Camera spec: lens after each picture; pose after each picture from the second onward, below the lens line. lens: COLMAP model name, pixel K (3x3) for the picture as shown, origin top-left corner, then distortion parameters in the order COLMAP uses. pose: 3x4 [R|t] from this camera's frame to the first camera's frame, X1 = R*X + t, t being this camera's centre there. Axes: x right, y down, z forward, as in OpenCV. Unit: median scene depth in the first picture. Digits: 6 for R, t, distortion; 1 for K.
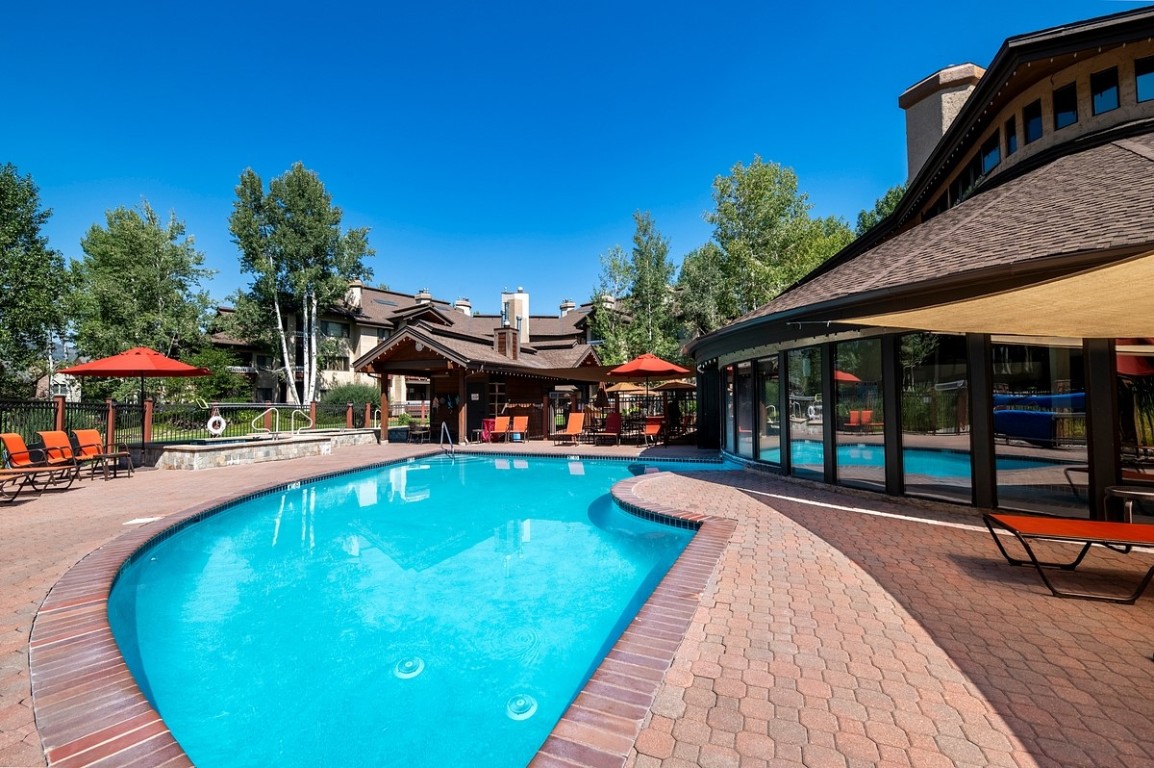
lens RADIAL K [[480.1, 0, 572.7], [0, 480.1, 386.7], [0, 0, 1]] dist [-0.001227, -0.000284]
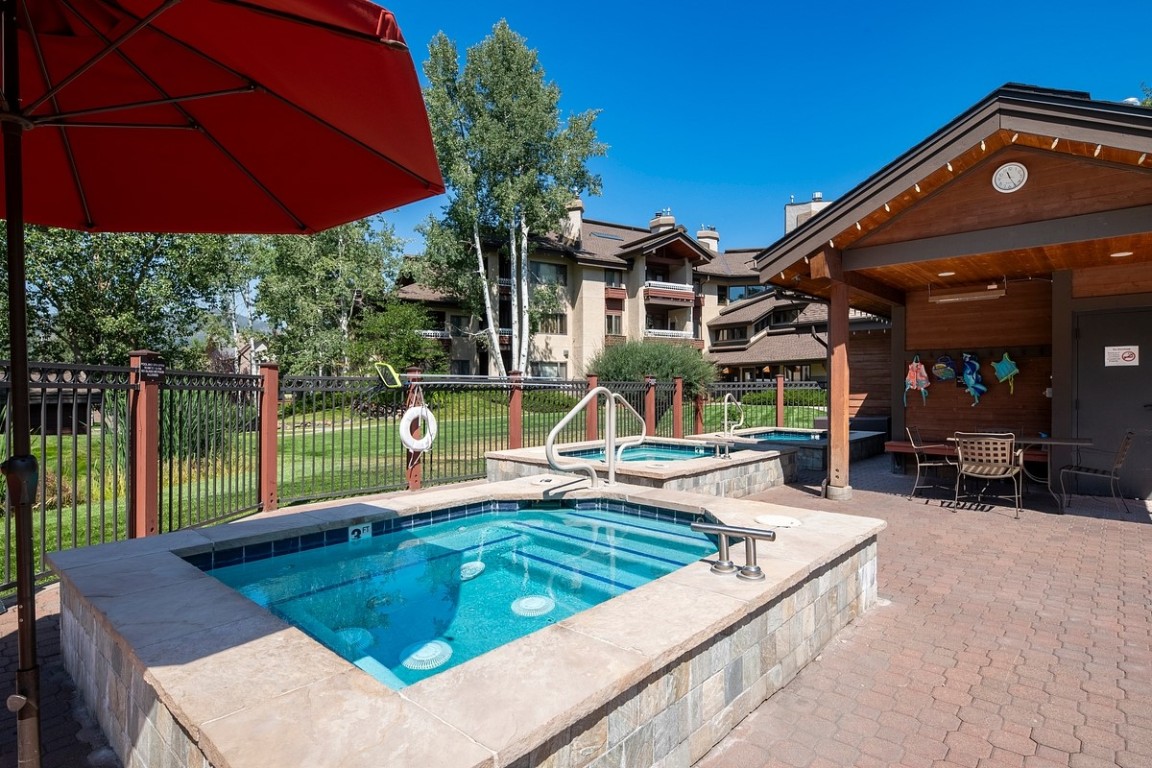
lens RADIAL K [[588.7, 0, 576.0], [0, 588.7, 384.0], [0, 0, 1]] dist [0.003241, 0.000223]
pose [[0.938997, 0.004514, -0.343897, -0.185364], [0.007863, 0.999371, 0.034587, 0.010712], [0.343837, -0.035181, 0.938370, 0.240718]]
